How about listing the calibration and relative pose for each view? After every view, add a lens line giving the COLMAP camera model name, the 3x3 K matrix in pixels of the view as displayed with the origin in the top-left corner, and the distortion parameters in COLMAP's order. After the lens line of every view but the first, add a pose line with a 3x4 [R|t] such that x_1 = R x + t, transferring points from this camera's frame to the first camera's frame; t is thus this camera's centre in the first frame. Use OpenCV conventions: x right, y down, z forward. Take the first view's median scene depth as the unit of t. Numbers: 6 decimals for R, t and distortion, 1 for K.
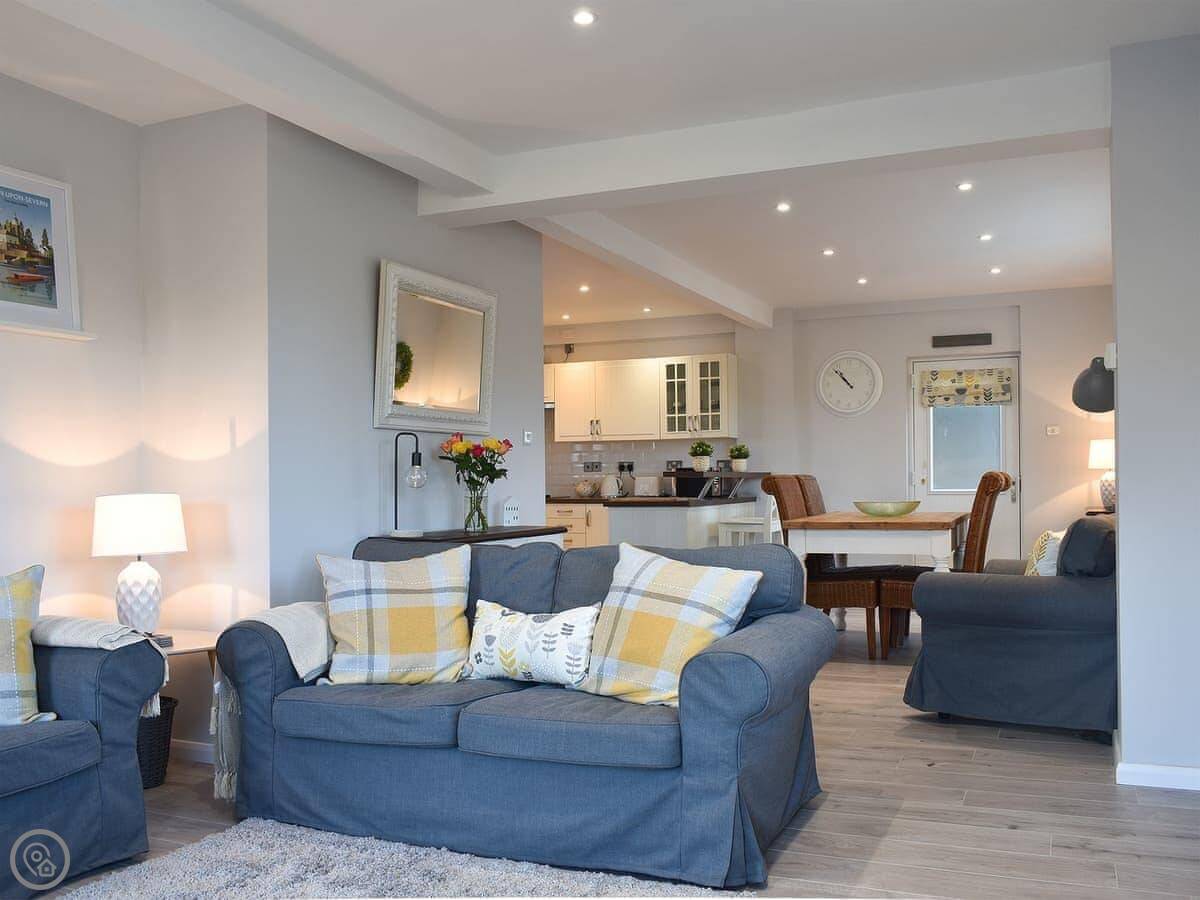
lens RADIAL K [[1120.2, 0, 600.8], [0, 1120.2, 451.7], [0, 0, 1]] dist [-0.079012, 0.000000]
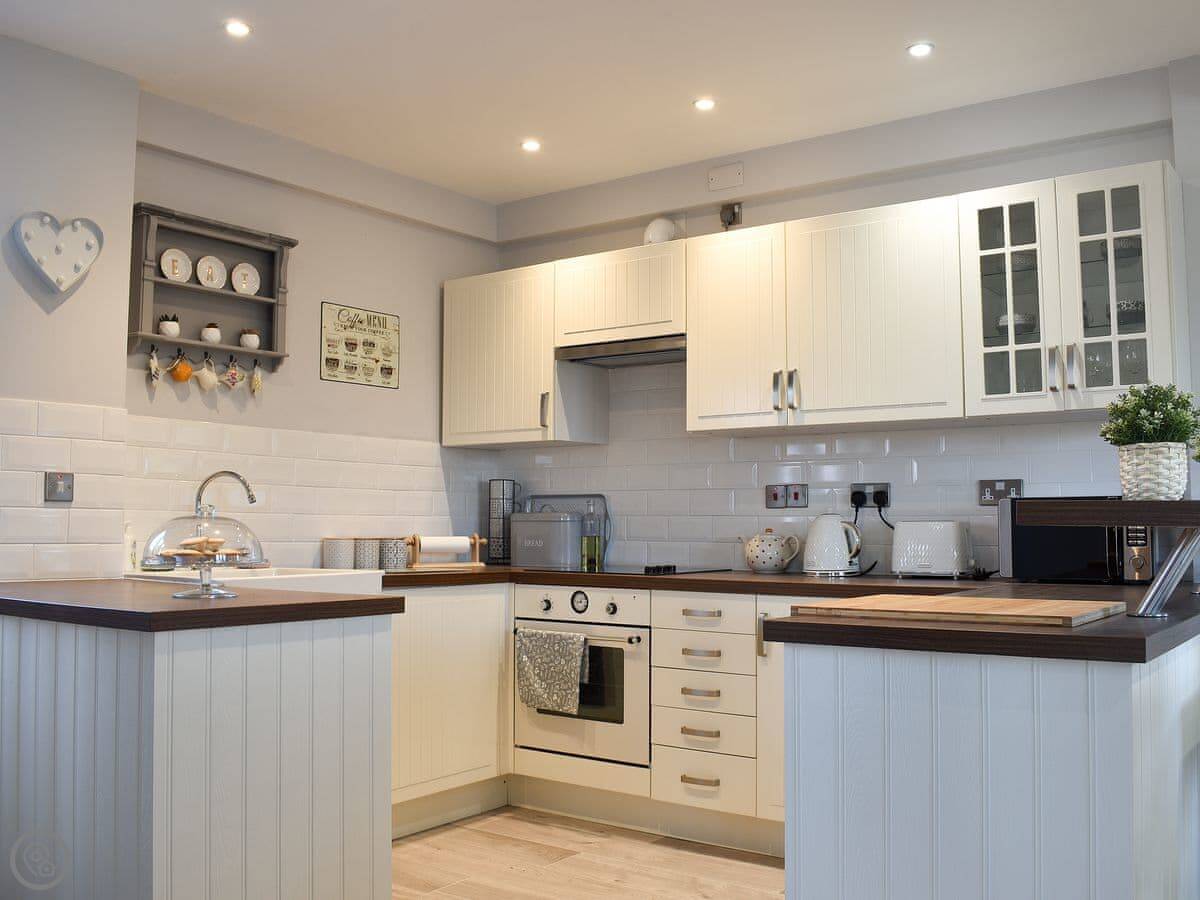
lens RADIAL K [[1120.2, 0, 598.2], [0, 1120.2, 445.3], [0, 0, 1]] dist [-0.079012, 0.000000]
pose [[0.973027, -0.008024, -0.230551, 0.021041], [-0.001857, 0.999090, -0.042610, 0.013158], [0.230683, 0.041889, 0.972127, 0.632718]]
